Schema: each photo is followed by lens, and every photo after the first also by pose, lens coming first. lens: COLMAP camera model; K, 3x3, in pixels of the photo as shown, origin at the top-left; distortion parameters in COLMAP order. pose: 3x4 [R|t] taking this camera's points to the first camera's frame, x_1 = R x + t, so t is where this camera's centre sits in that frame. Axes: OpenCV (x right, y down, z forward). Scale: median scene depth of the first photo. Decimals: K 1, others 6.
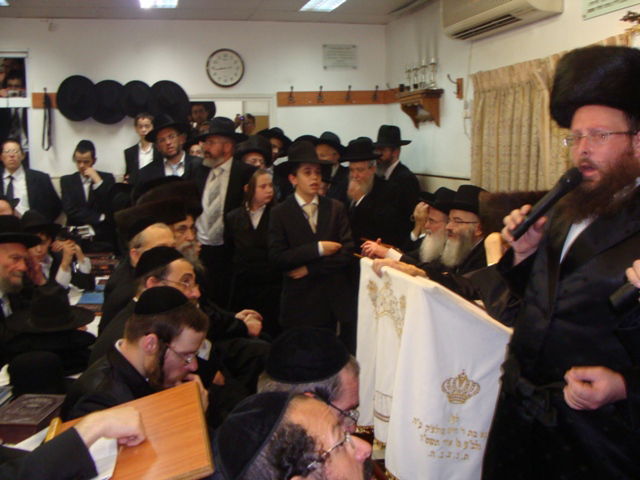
lens RADIAL K [[688.1, 0, 320.0], [0, 688.1, 240.0], [0, 0, 1]] dist [-0.236249, 0.242489]
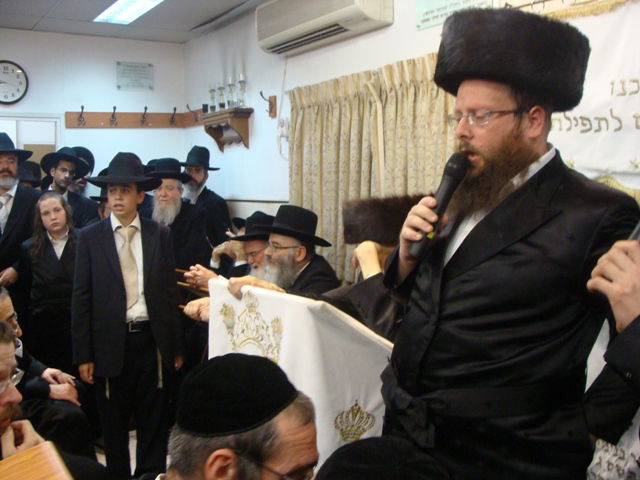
lens RADIAL K [[688.1, 0, 320.0], [0, 688.1, 240.0], [0, 0, 1]] dist [-0.236249, 0.242489]
pose [[0.943571, -0.019559, 0.330593, -0.053300], [0.039865, 0.997704, -0.054754, 0.017921], [-0.328763, 0.064844, 0.942184, 0.098827]]
